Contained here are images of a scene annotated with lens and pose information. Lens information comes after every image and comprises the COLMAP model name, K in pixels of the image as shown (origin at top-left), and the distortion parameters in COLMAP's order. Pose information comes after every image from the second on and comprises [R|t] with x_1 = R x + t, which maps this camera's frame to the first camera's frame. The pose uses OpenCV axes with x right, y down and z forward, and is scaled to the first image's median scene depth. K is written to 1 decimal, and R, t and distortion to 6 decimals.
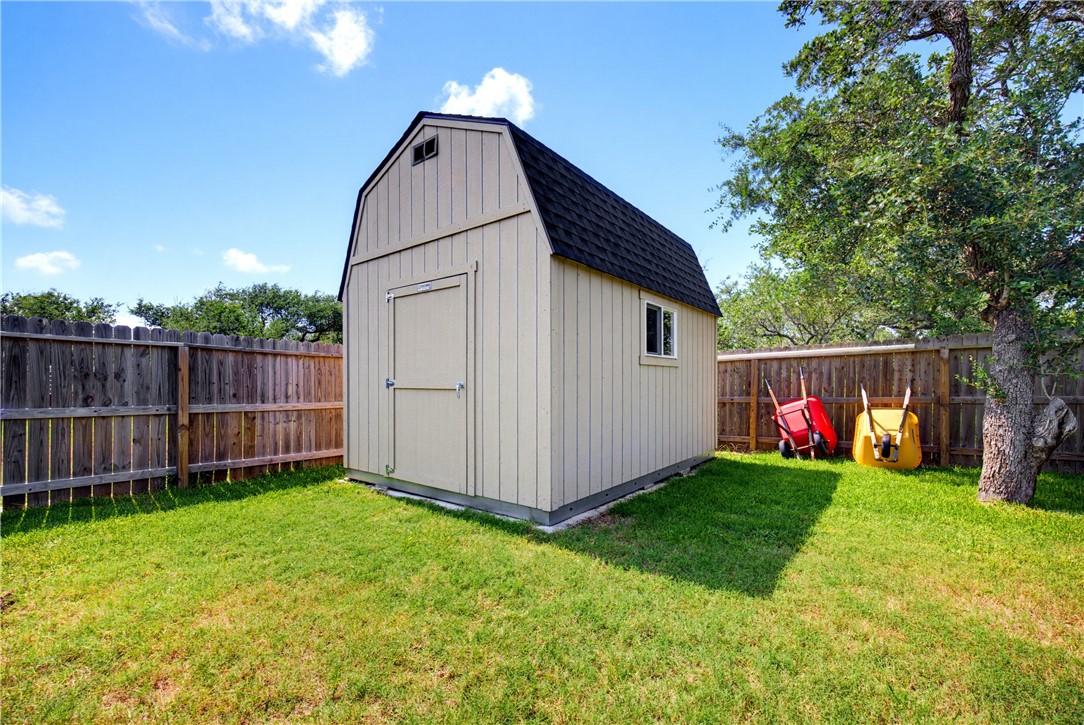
lens RADIAL K [[461.3, 0, 553.2], [0, 461.3, 381.2], [0, 0, 1]] dist [-0.003072, -0.000645]
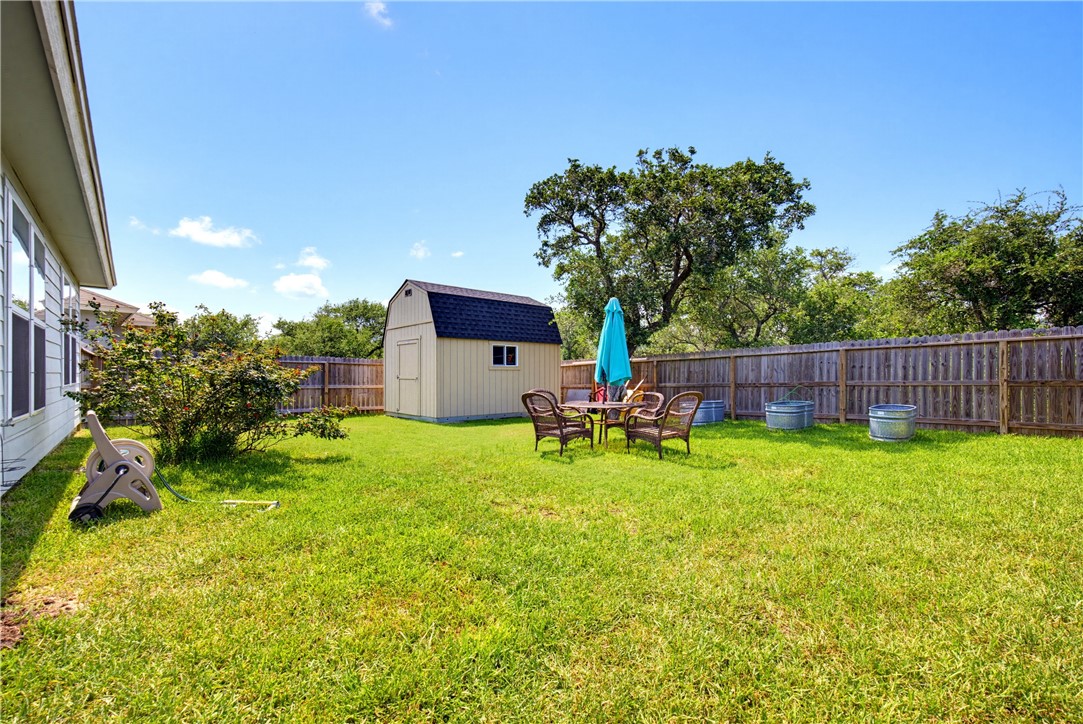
lens RADIAL K [[460.8, 0, 541.4], [0, 460.8, 367.3], [0, 0, 1]] dist [-0.003072, -0.000645]
pose [[0.983393, -0.002283, -0.181476, 1.250675], [-0.000284, 0.999900, -0.014117, -0.018822], [0.181490, 0.013934, 0.983294, -1.935043]]
